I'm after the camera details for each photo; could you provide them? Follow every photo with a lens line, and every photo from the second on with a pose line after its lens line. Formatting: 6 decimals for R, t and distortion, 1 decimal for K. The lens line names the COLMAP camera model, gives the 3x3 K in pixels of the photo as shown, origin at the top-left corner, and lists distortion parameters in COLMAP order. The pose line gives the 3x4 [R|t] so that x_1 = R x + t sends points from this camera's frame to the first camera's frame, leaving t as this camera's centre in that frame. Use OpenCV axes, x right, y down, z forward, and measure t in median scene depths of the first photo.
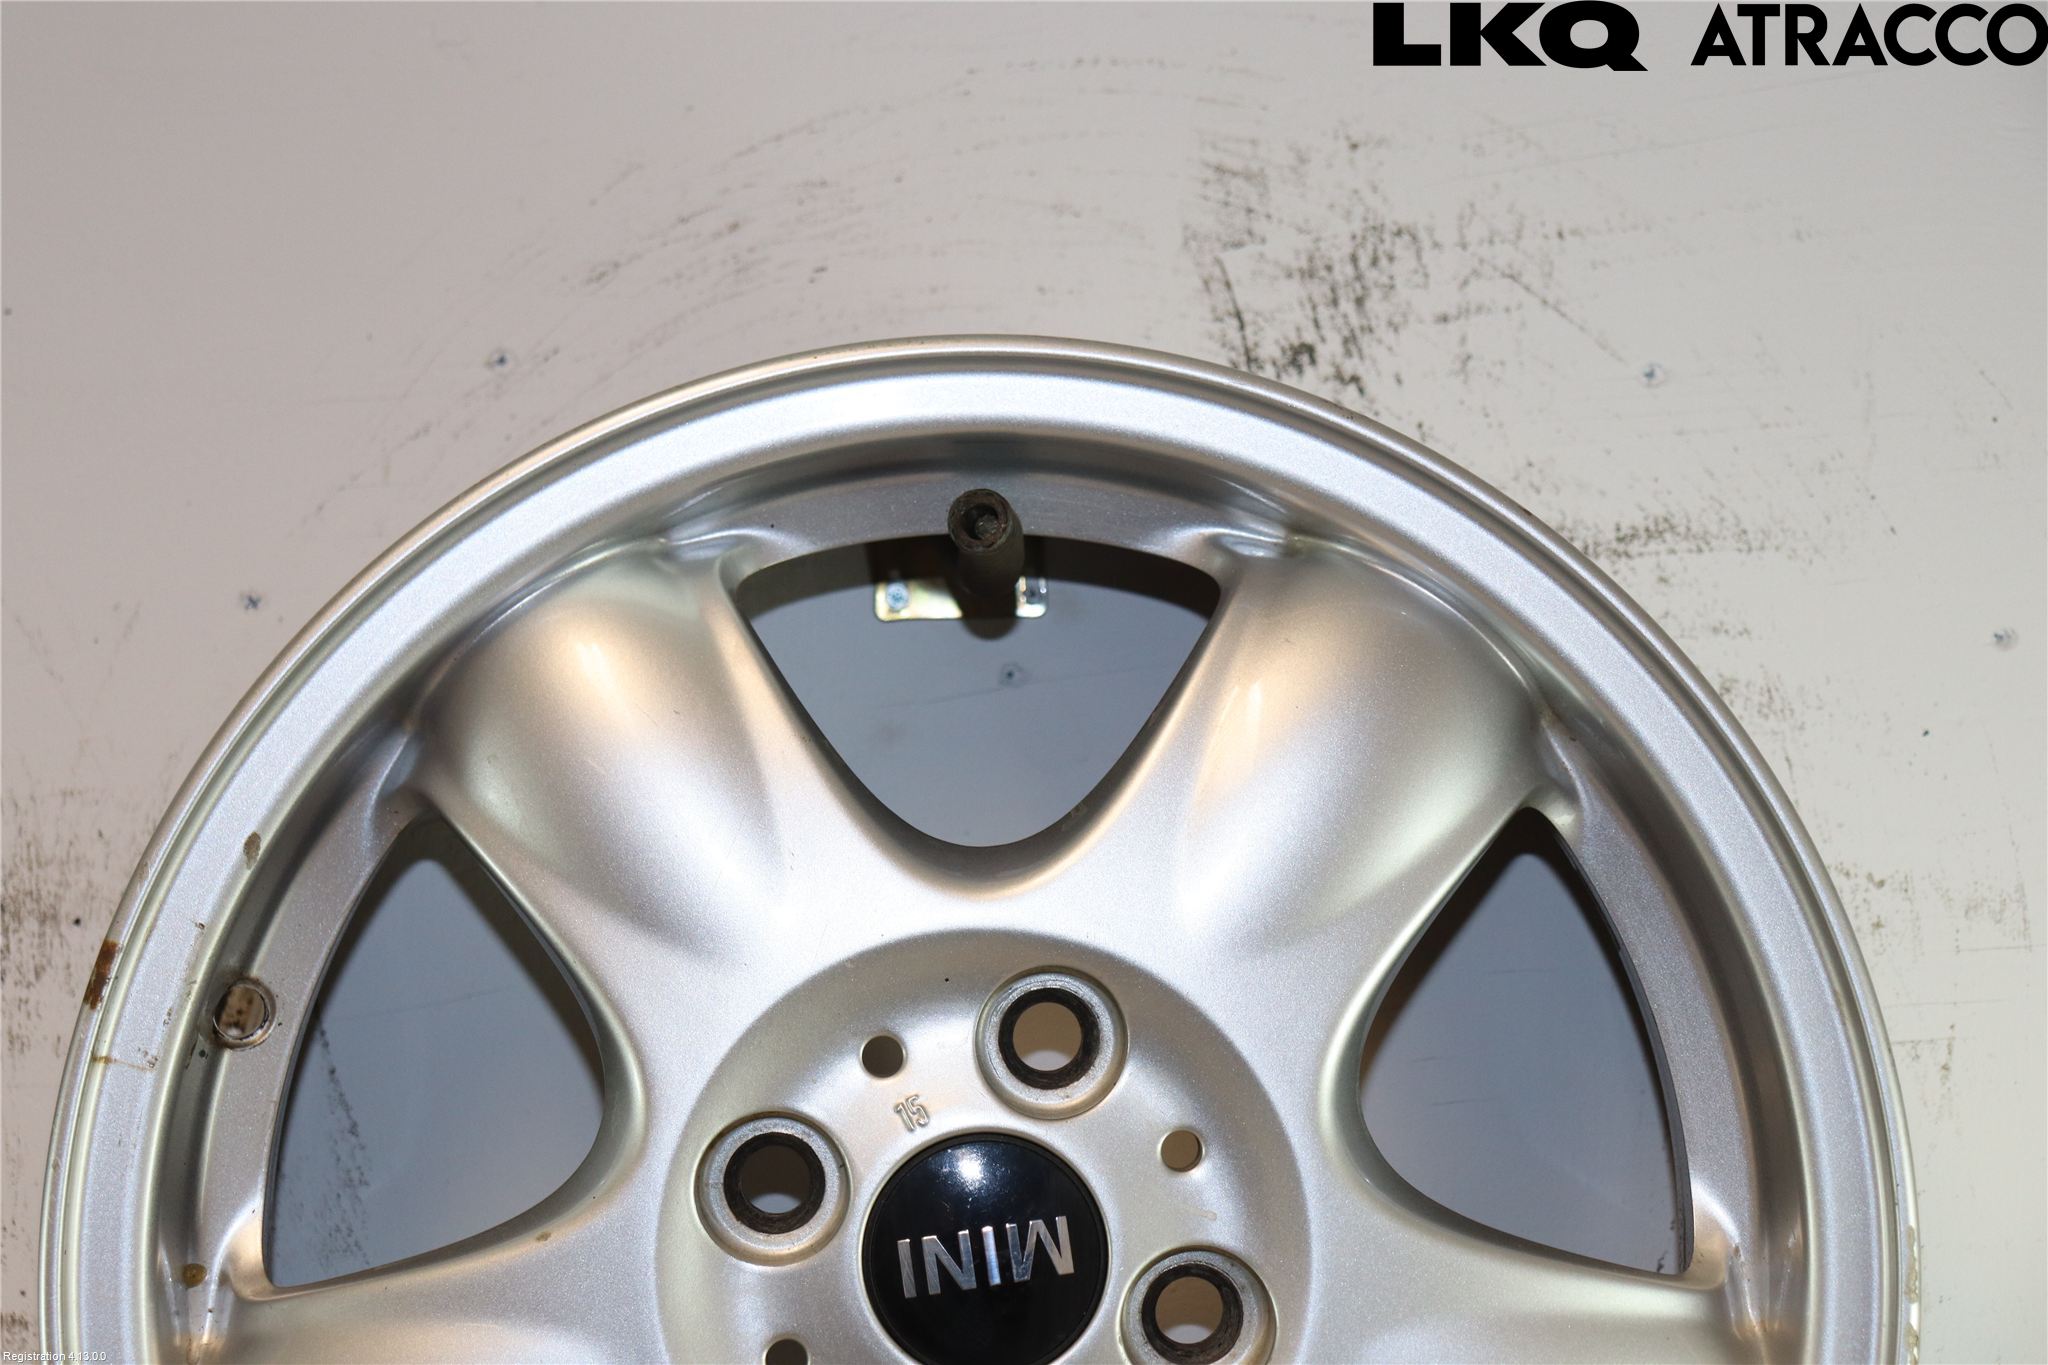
lens RADIAL K [[4114.7, 0, 1008.5], [0, 4114.7, 691.4], [0, 0, 1]] dist [0.263774, 0.472115]
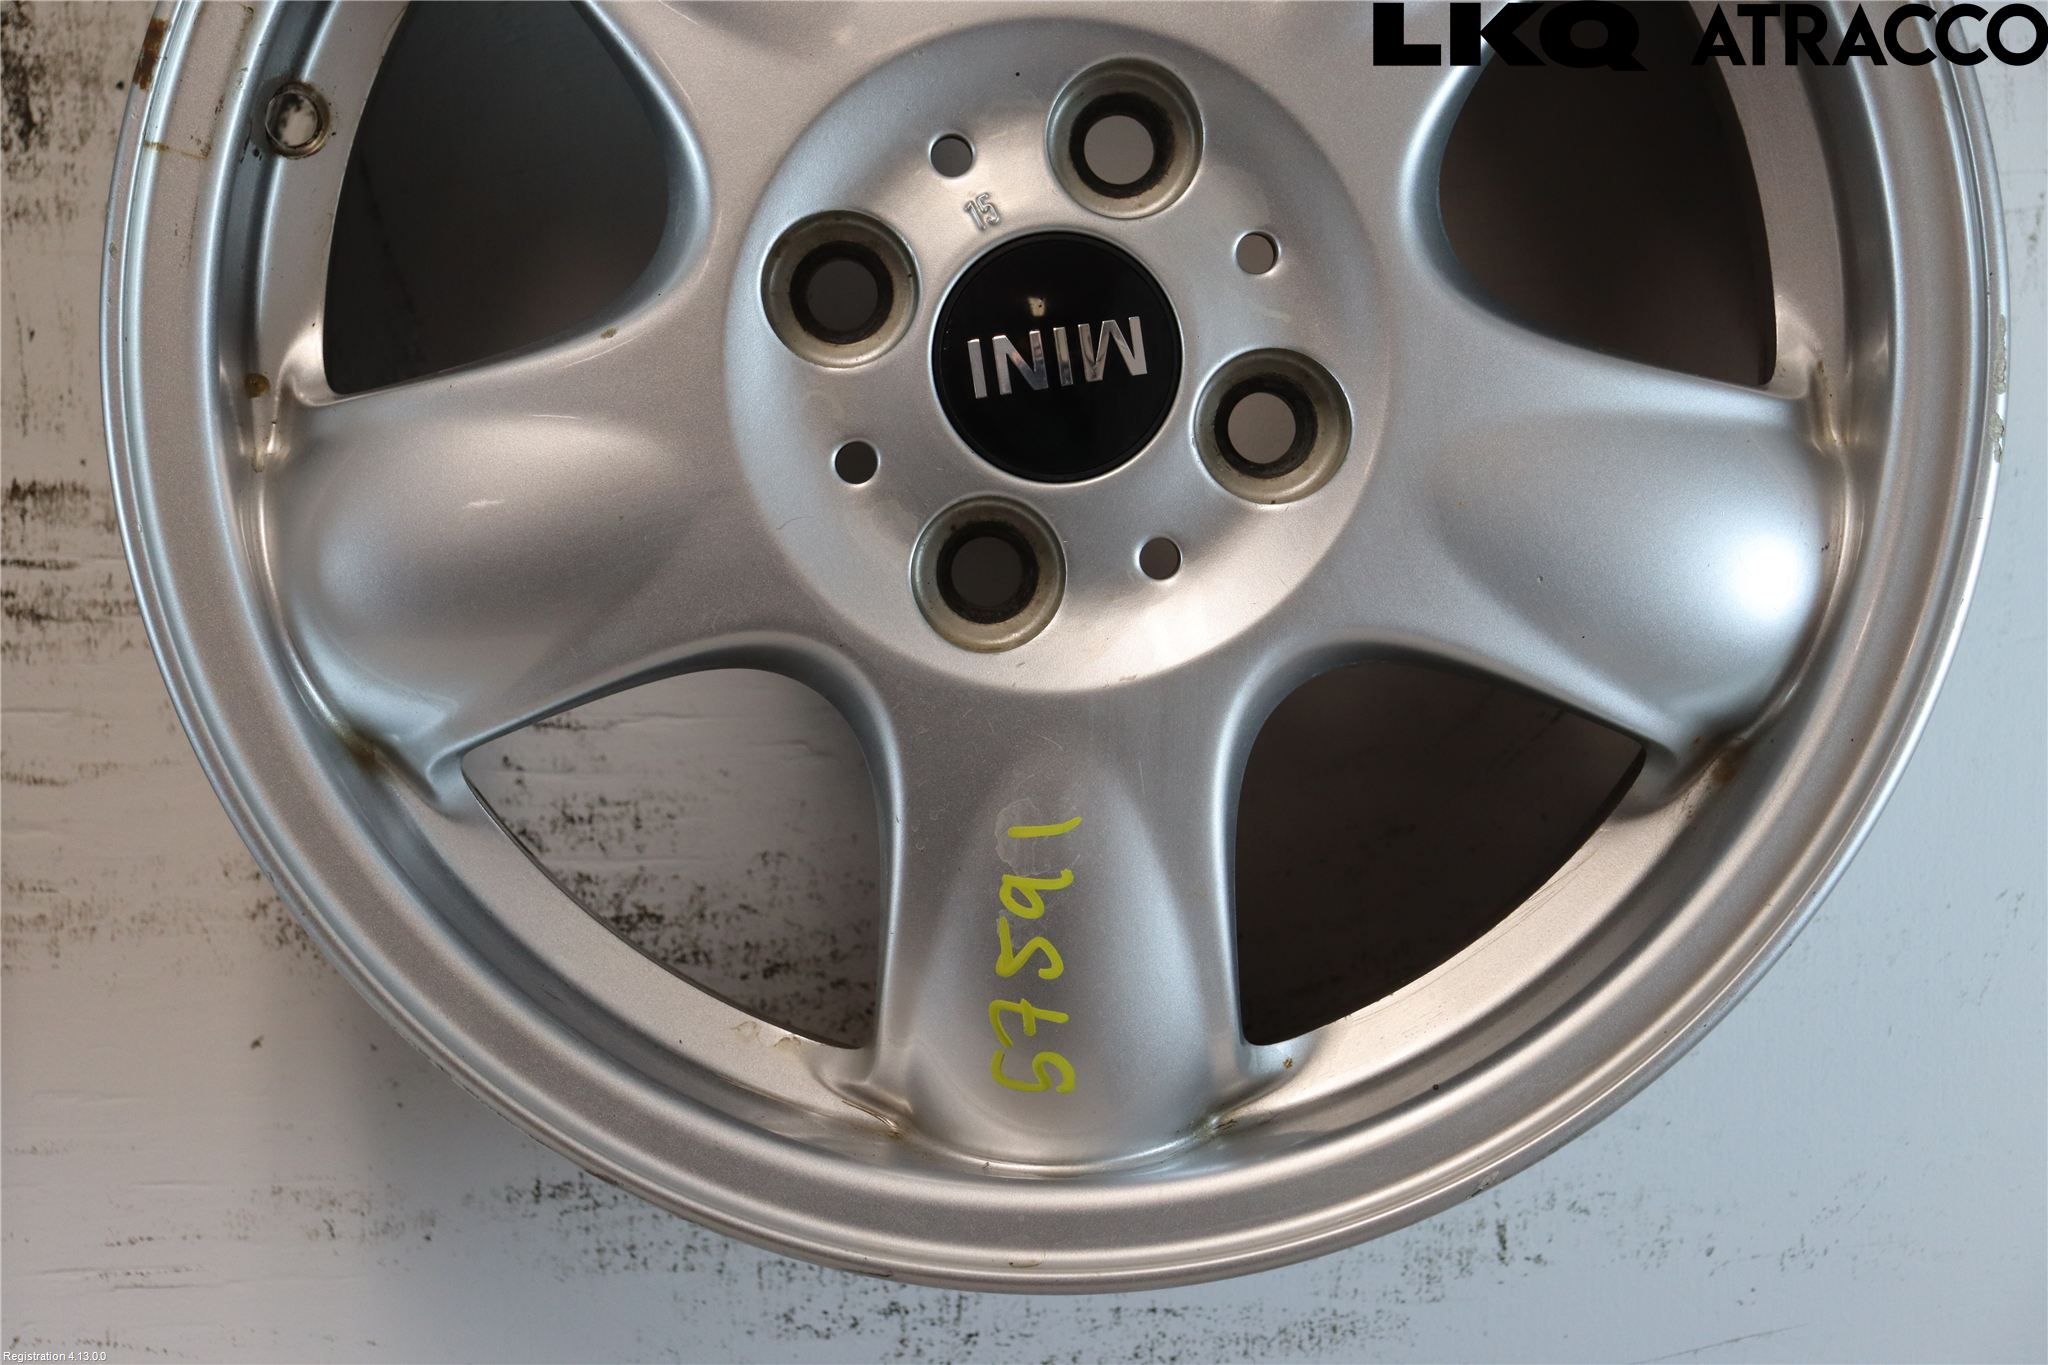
lens RADIAL K [[4114.7, 0, 1008.5], [0, 4114.7, 691.4], [0, 0, 1]] dist [0.263774, 0.472115]
pose [[0.999987, 0.000540, -0.004981, -0.011854], [-0.000111, 0.996314, 0.085784, 0.127712], [0.005009, -0.085783, 0.996301, 0.014194]]
